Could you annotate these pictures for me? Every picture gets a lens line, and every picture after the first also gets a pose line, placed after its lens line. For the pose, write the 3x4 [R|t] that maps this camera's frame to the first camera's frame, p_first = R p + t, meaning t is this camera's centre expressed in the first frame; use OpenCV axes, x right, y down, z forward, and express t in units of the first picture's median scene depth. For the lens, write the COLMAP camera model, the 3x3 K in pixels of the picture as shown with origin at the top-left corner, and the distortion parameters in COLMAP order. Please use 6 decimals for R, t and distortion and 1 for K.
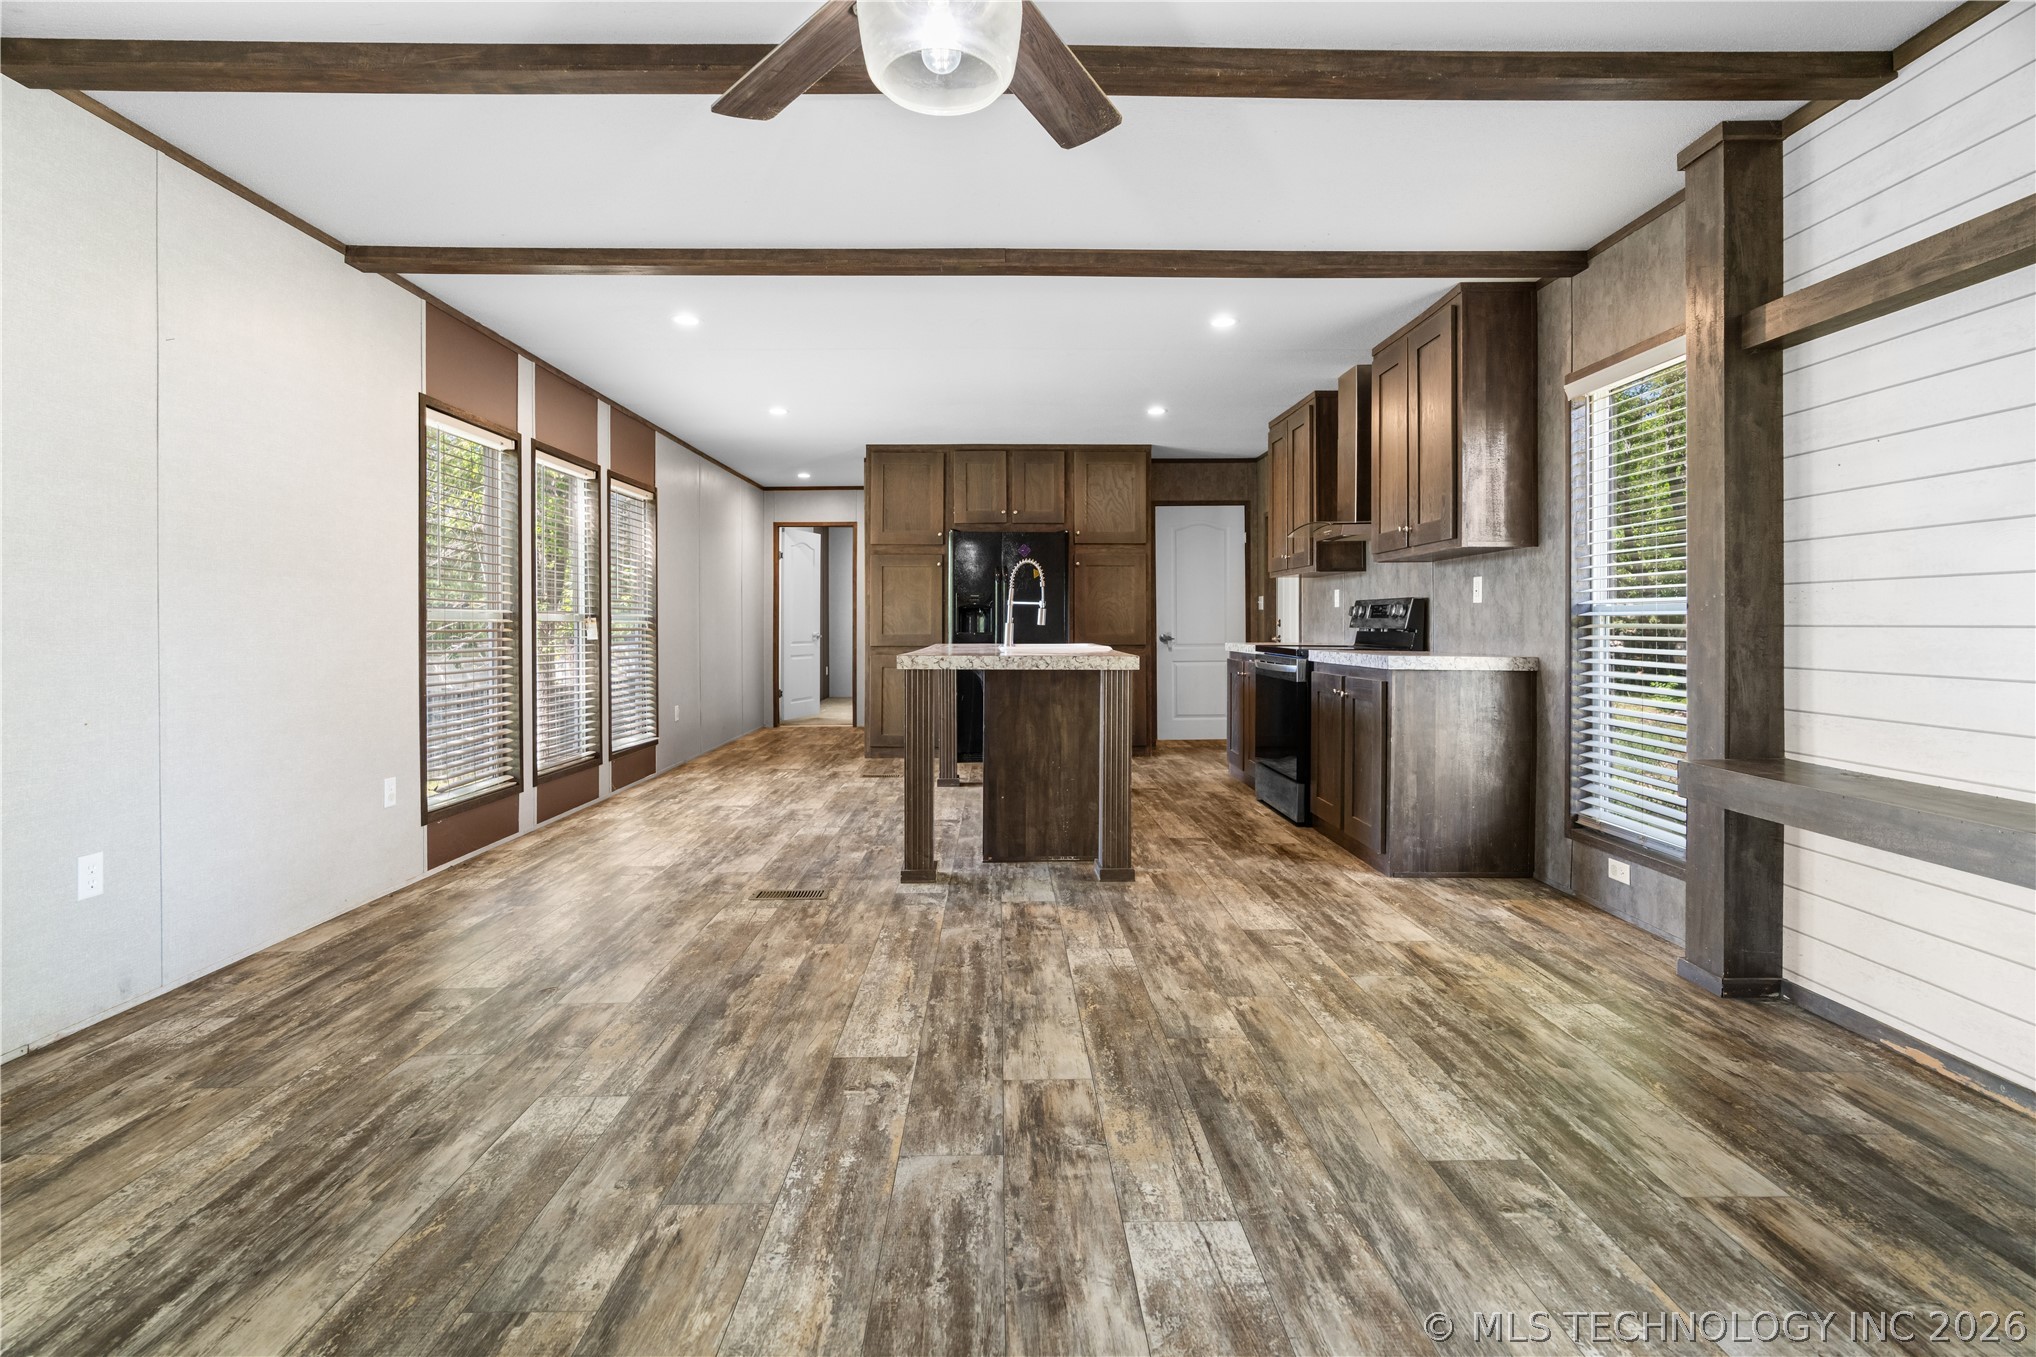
lens RADIAL K [[934.4, 0, 1000.7], [0, 934.4, 625.8], [0, 0, 1]] dist [-0.009621, 0.002801]
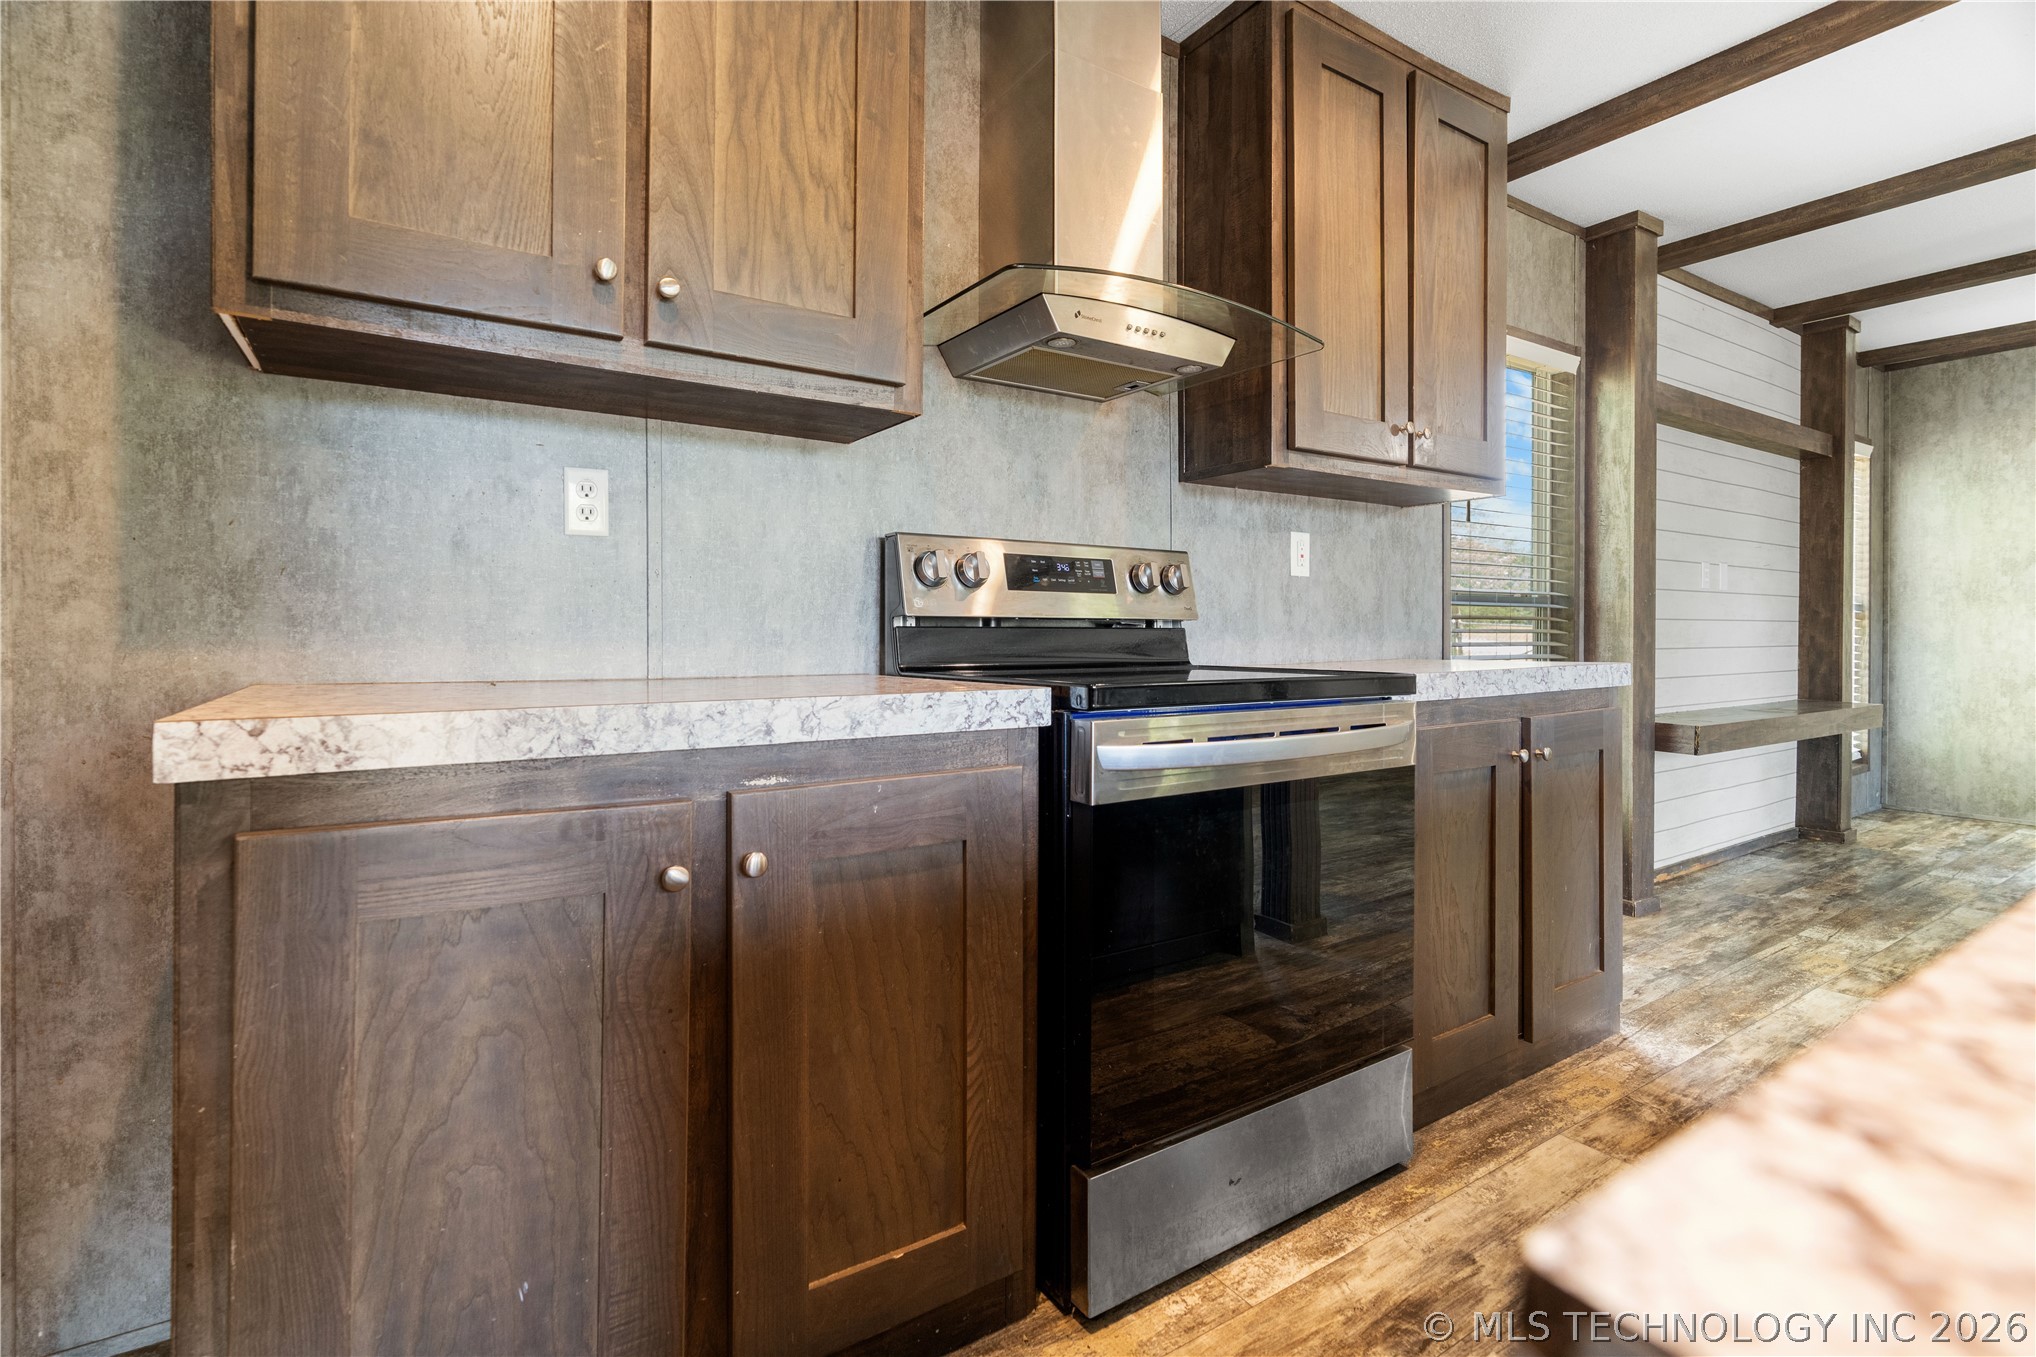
lens RADIAL K [[934.4, 0, 994.2], [0, 934.4, 633.8], [0, 0, 1]] dist [-0.009621, 0.002801]
pose [[-0.536800, -0.005975, 0.843688, 0.126374], [0.000003, 0.999975, 0.007084, 0.008633], [-0.843709, 0.003805, -0.536787, 1.646570]]
